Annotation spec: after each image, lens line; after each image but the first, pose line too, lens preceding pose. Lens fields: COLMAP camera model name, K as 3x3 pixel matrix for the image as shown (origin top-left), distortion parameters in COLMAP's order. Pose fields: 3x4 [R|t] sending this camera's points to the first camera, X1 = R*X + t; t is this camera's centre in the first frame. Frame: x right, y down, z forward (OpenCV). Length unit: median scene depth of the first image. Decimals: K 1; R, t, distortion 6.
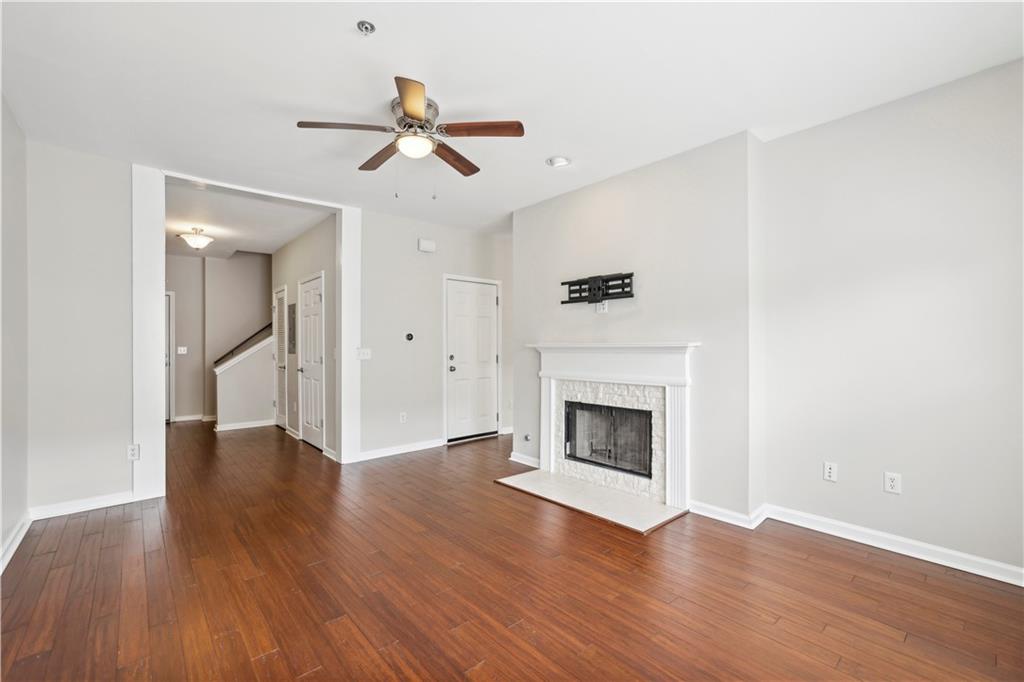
lens RADIAL K [[430.7, 0, 509.2], [0, 430.7, 346.1], [0, 0, 1]] dist [-0.026764, 0.000448]
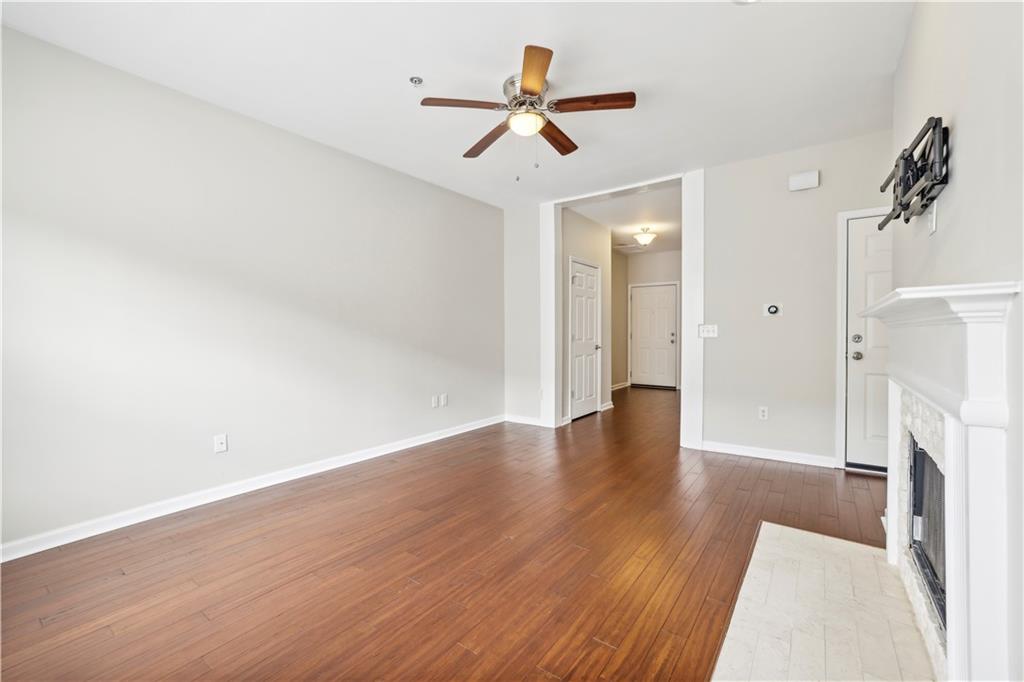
lens RADIAL K [[430.7, 0, 514.6], [0, 430.7, 340.1], [0, 0, 1]] dist [-0.026764, 0.000448]
pose [[0.215915, 0.022975, -0.976142, 0.478031], [0.001971, 0.999711, 0.023966, 0.015582], [0.976410, -0.007099, 0.215808, 0.451567]]
